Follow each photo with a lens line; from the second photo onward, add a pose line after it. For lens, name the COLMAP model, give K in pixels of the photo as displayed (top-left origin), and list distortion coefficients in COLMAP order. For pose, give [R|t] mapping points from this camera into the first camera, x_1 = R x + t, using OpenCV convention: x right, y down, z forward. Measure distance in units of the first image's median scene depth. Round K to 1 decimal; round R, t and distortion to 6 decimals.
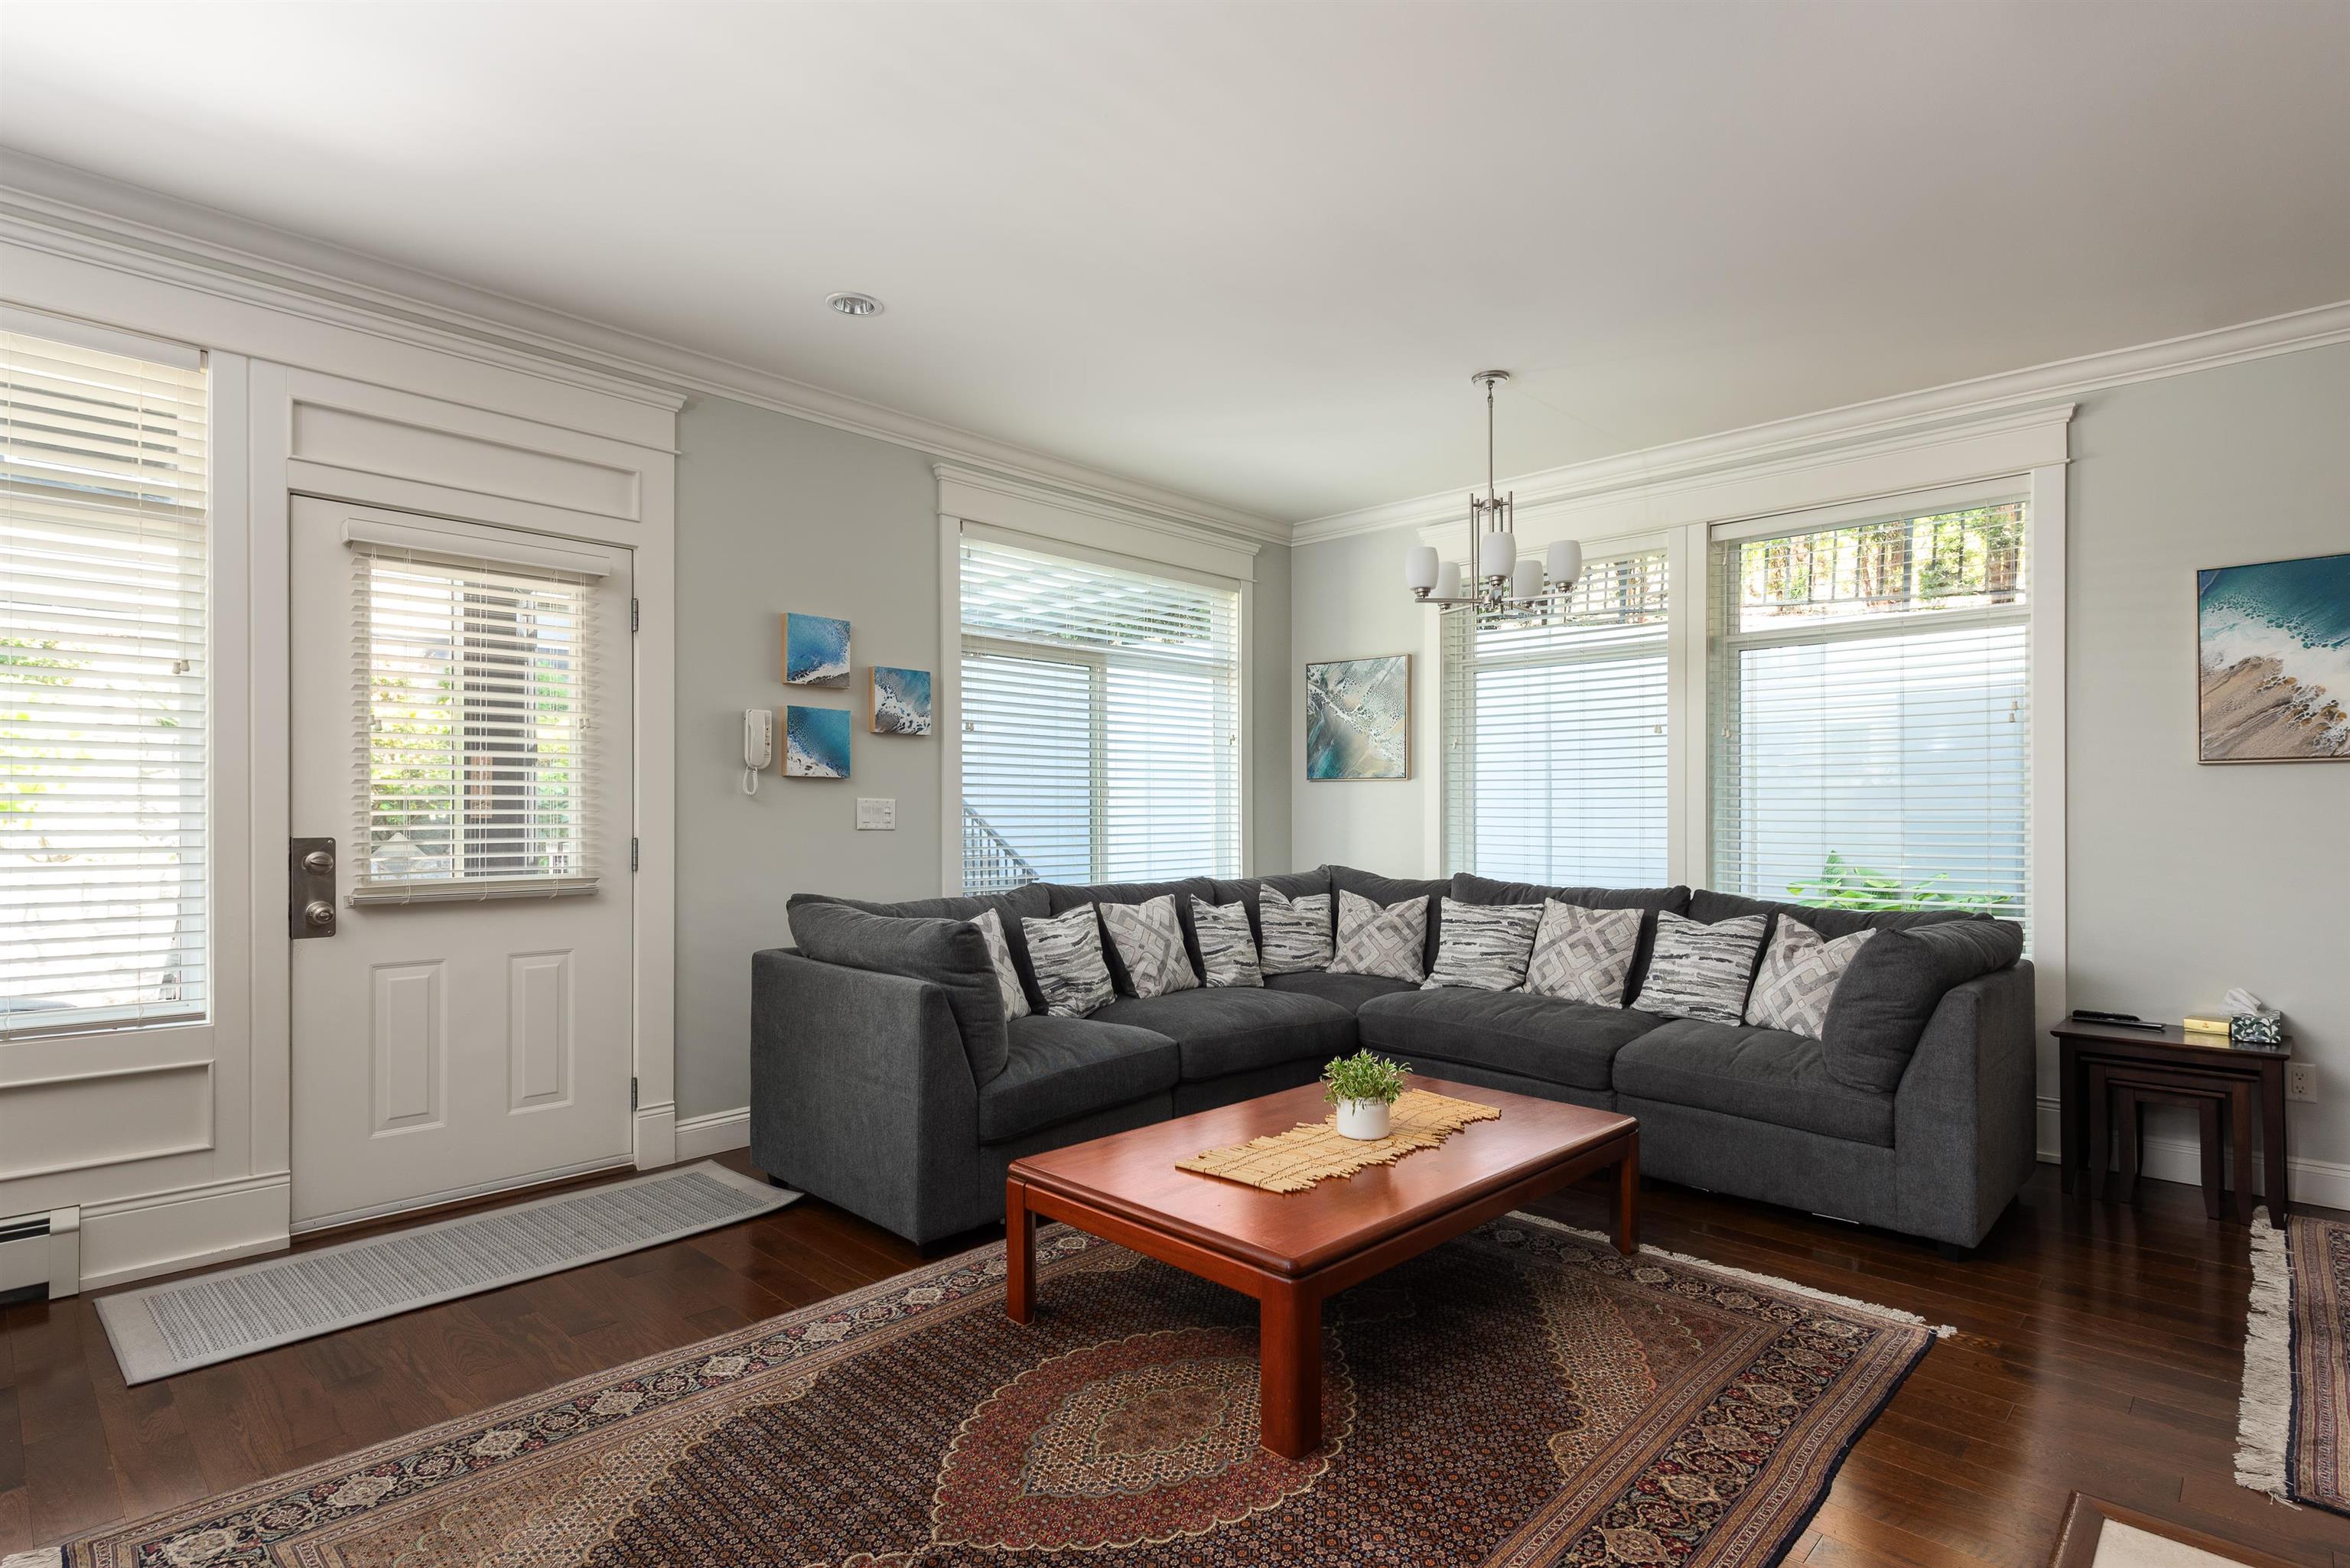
lens RADIAL K [[1175.4, 0, 1156.0], [0, 1175.4, 769.0], [0, 0, 1]] dist [0.009615, -0.001336]
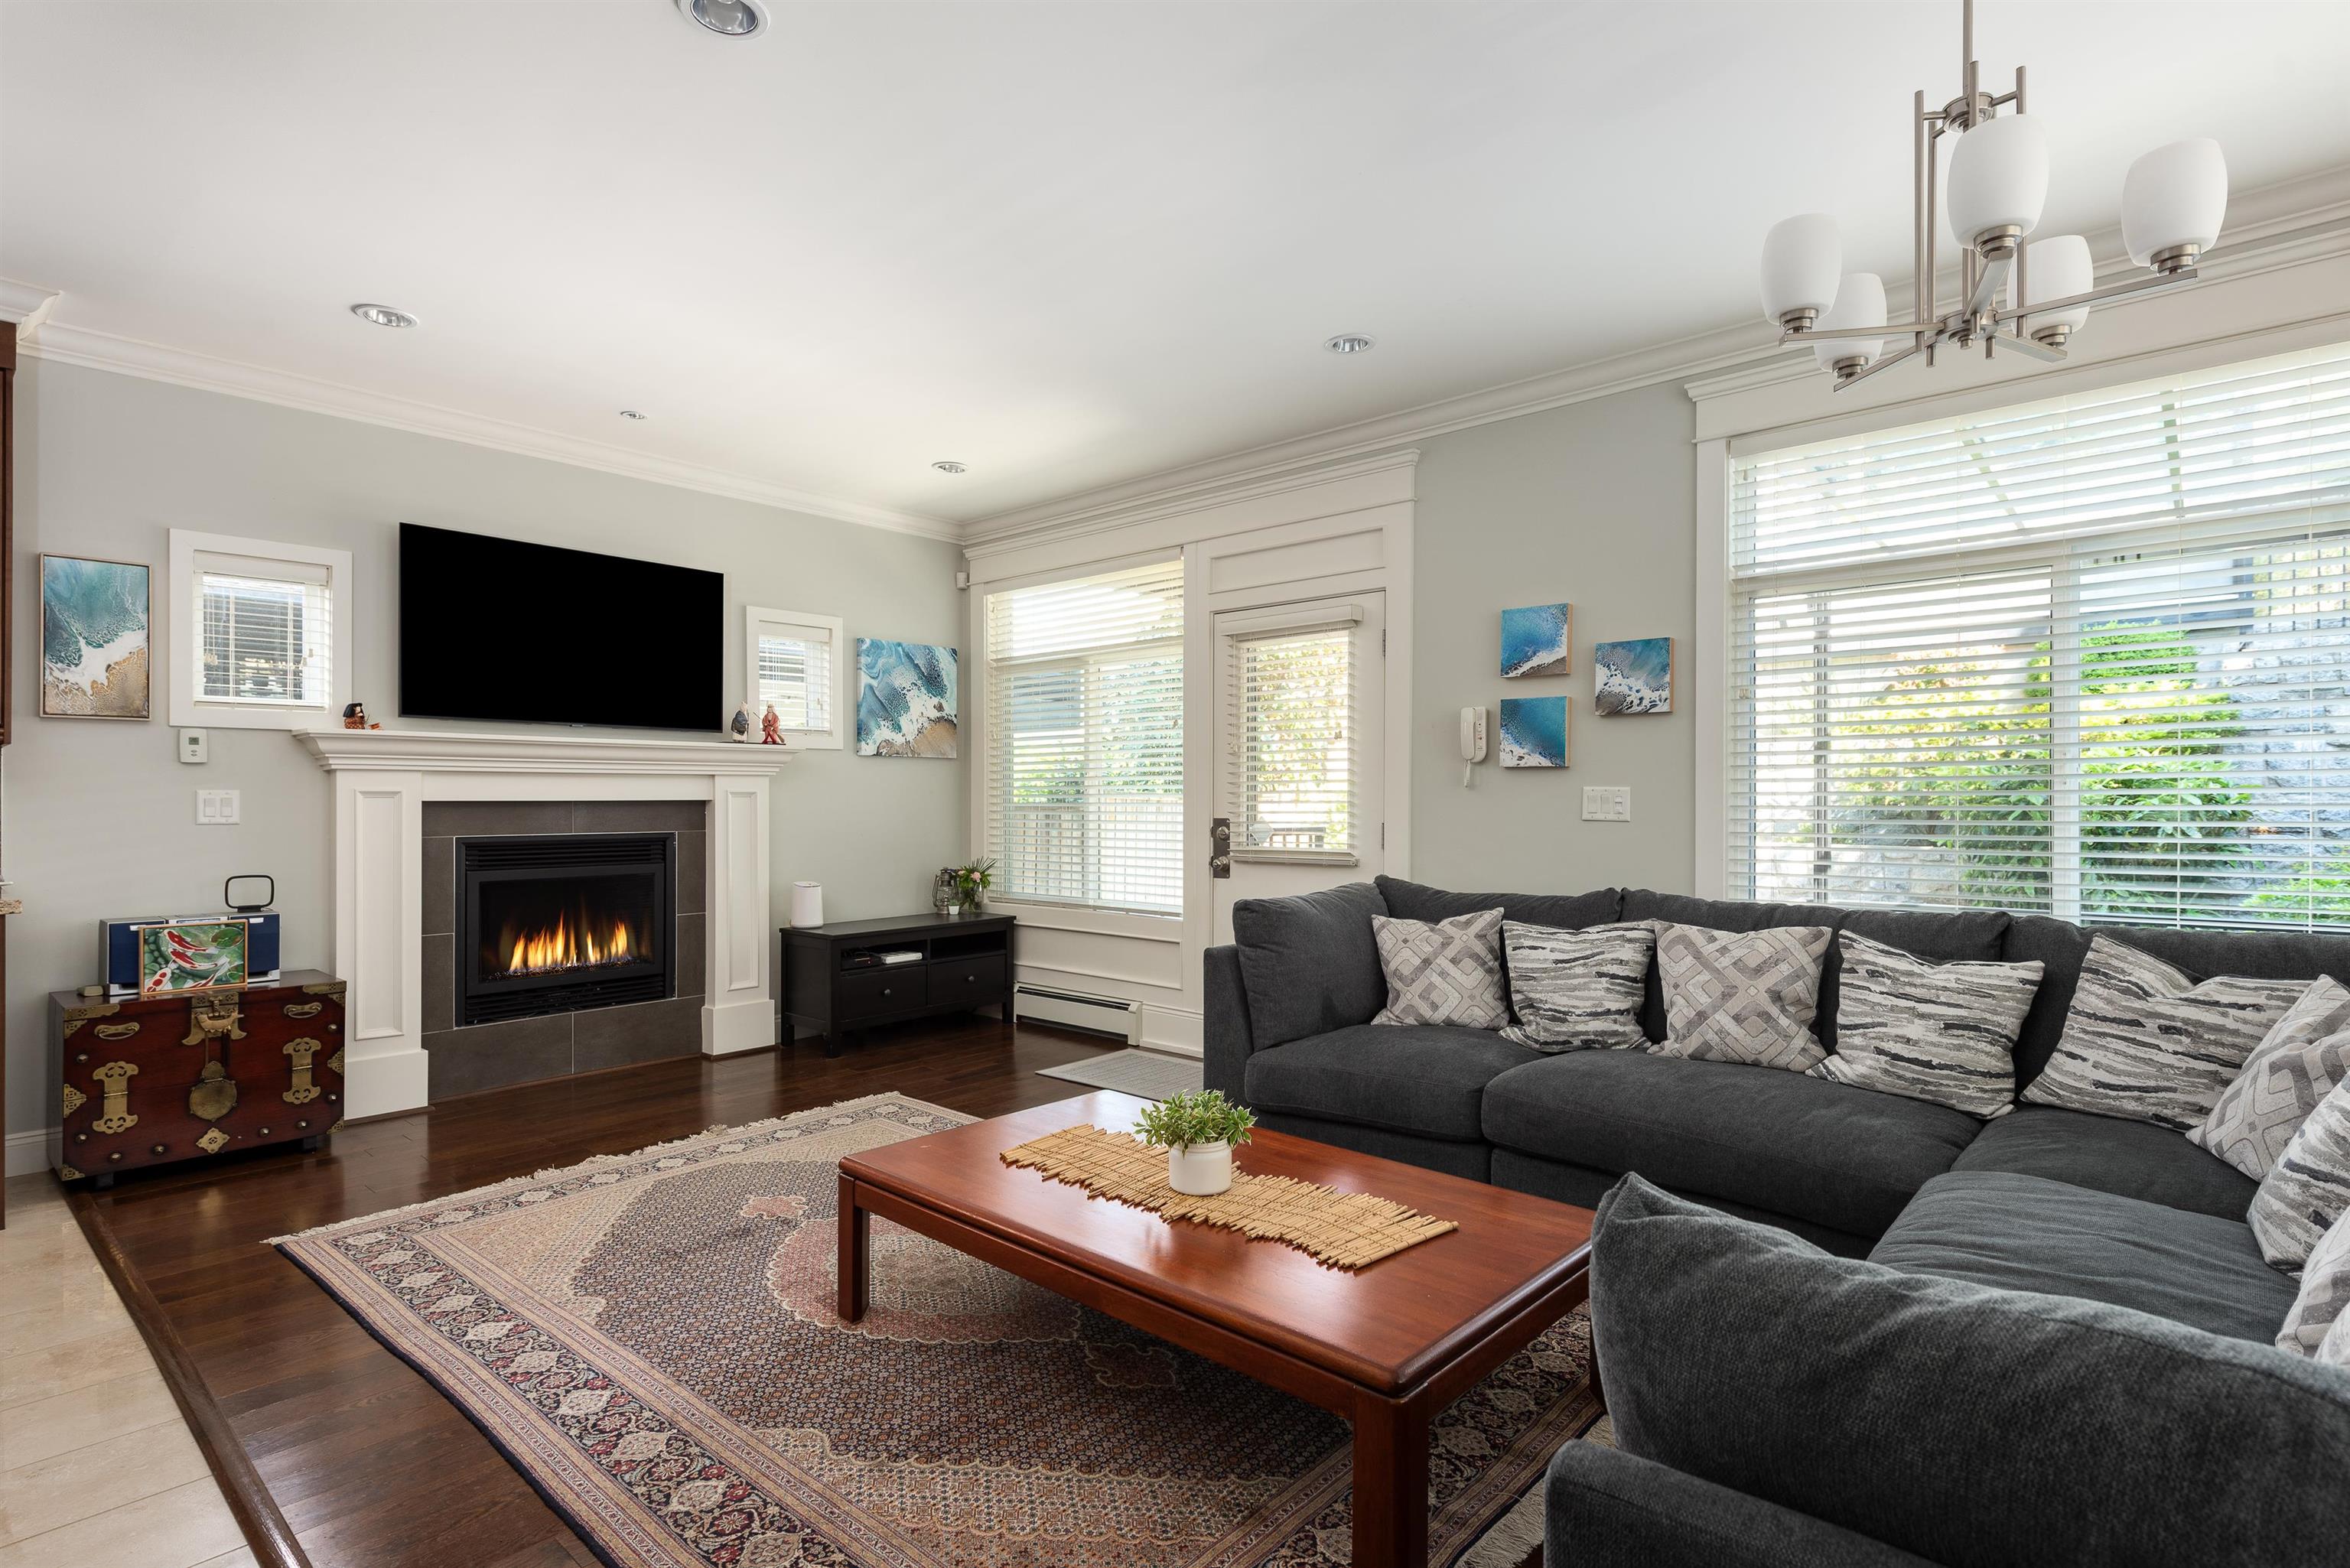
lens RADIAL K [[1175.4, 0, 1180.1], [0, 1175.4, 763.9], [0, 0, 1]] dist [0.009615, -0.001336]
pose [[0.032789, -0.033941, -0.998886, 0.694494], [0.039091, 0.998702, -0.032652, 0.025113], [0.998698, -0.037977, 0.034073, 0.660059]]
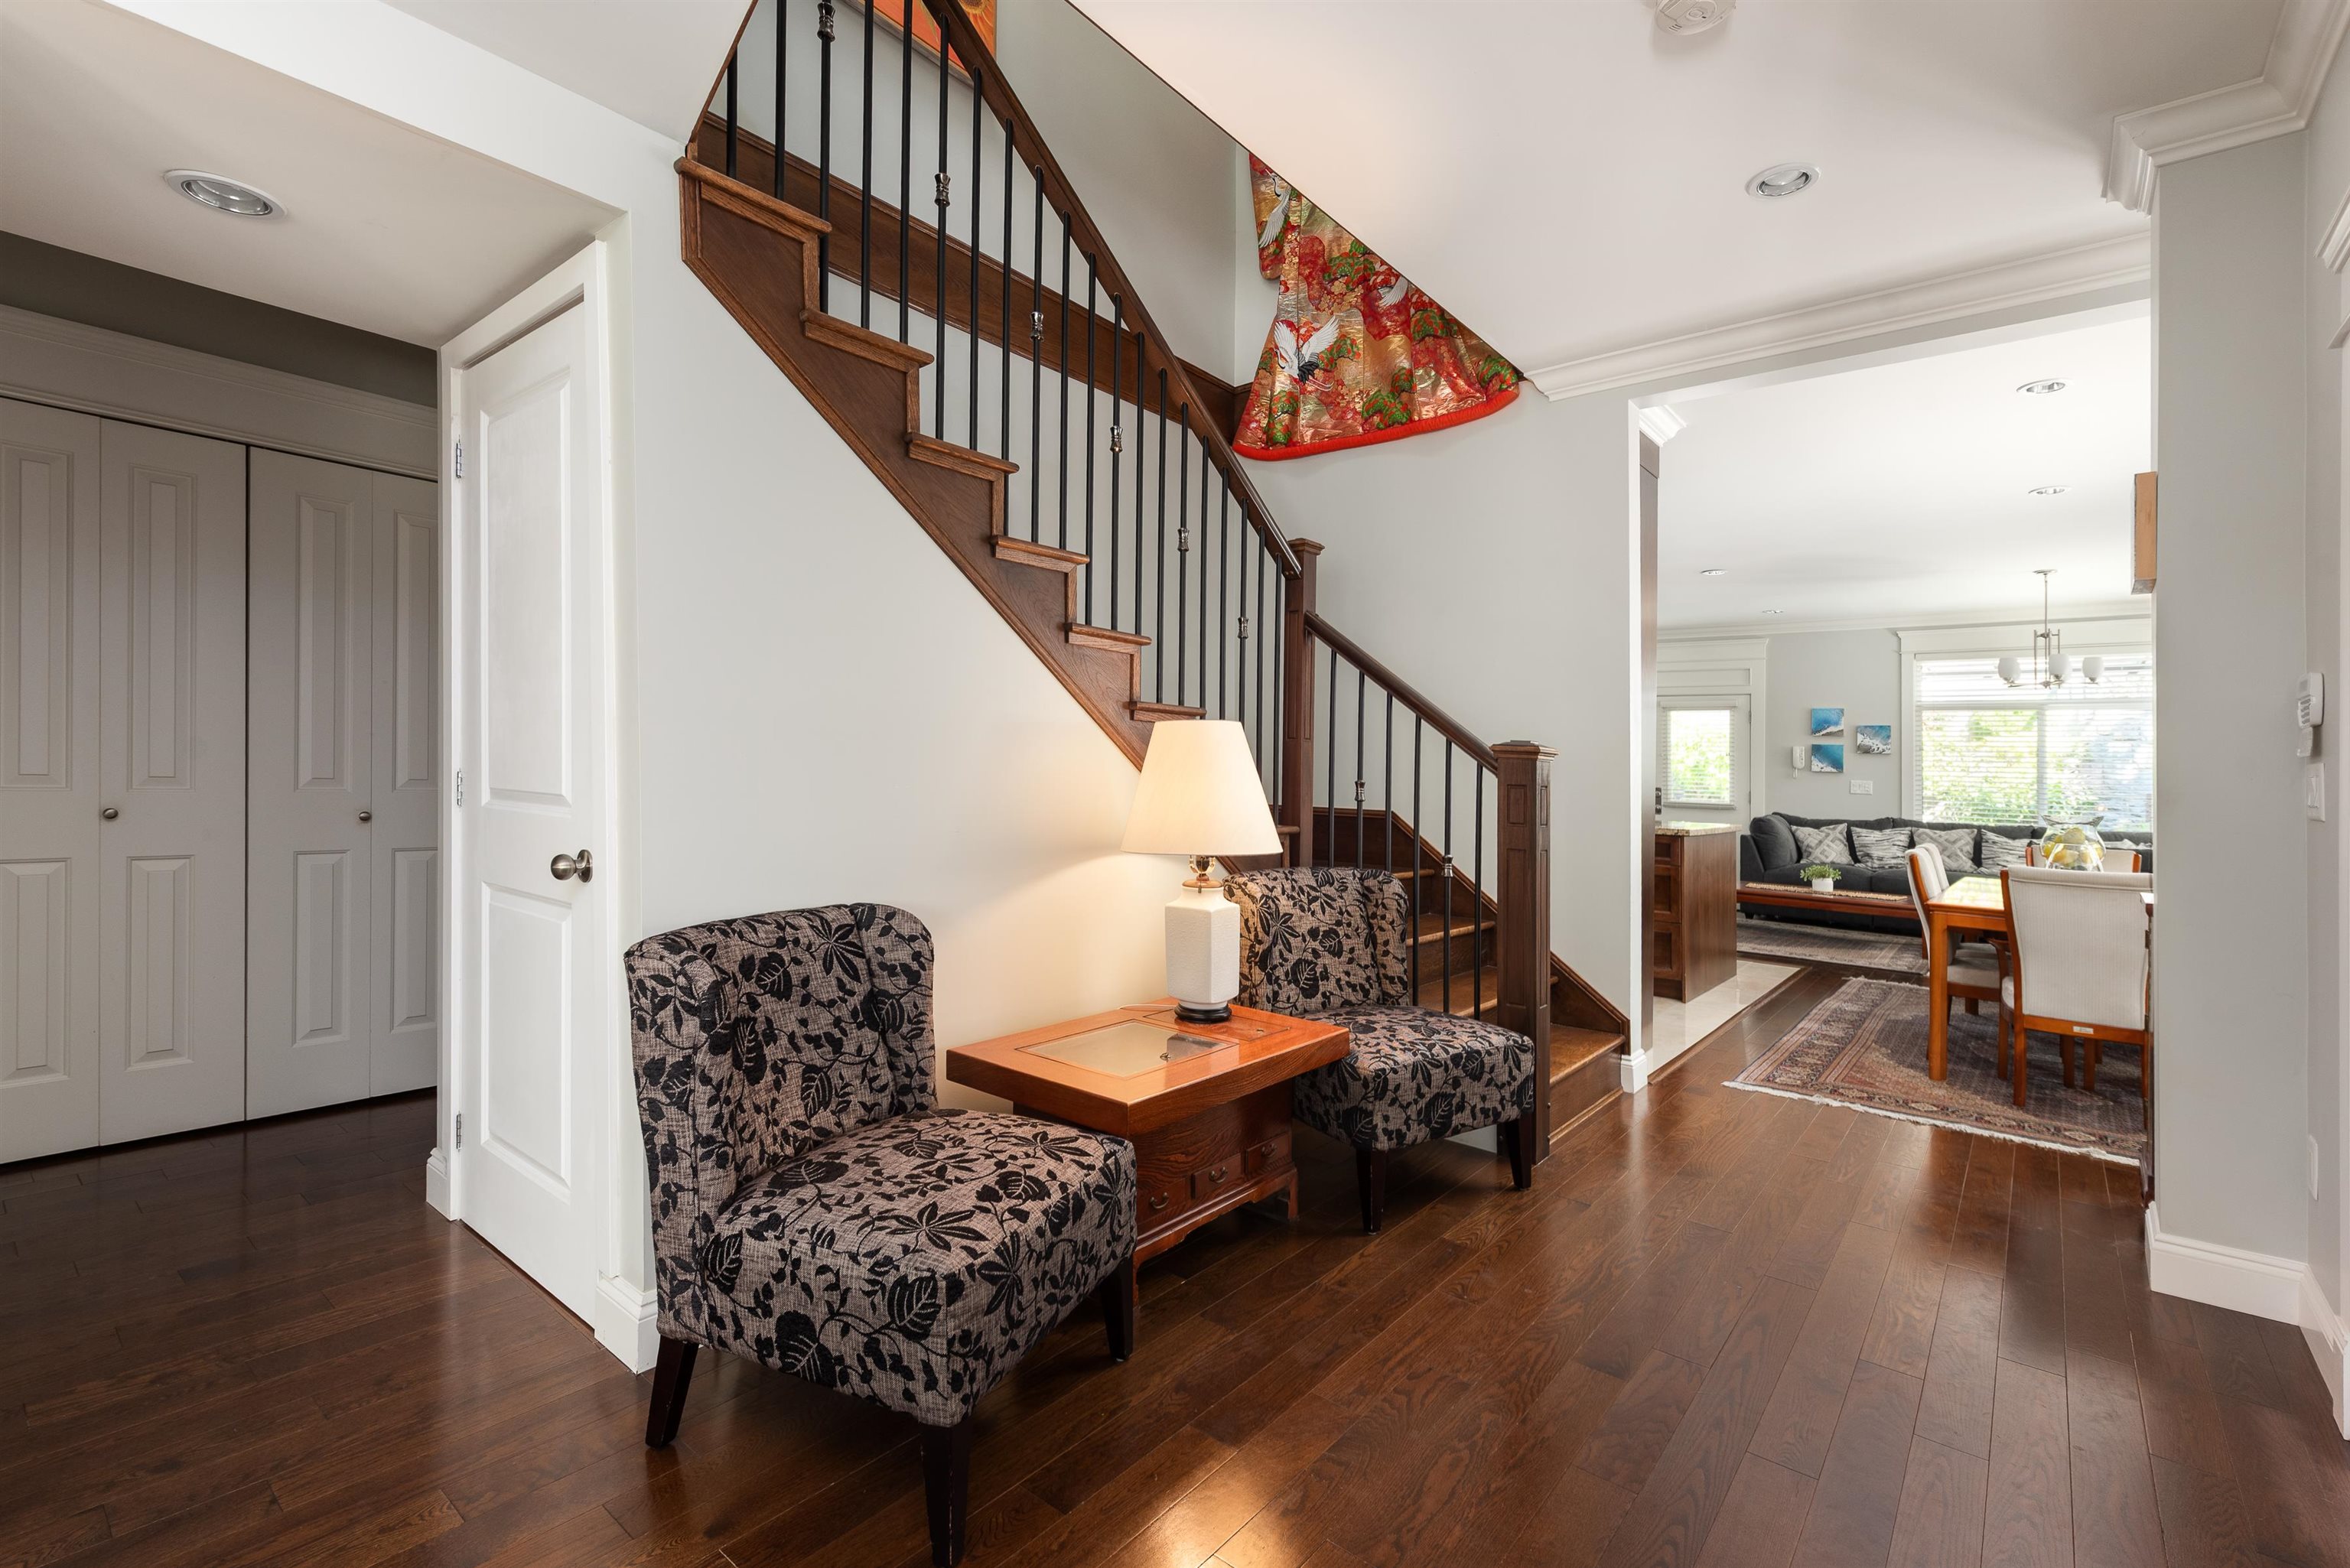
lens RADIAL K [[1055.1, 0, 1172.5], [0, 1055.1, 749.4], [0, 0, 1]] dist [-0.000881, -0.000175]
pose [[0.093193, -0.010855, -0.995589, 1.839303], [0.011280, 0.999888, -0.009846, -0.034306], [0.995584, -0.010313, 0.093305, -0.618378]]
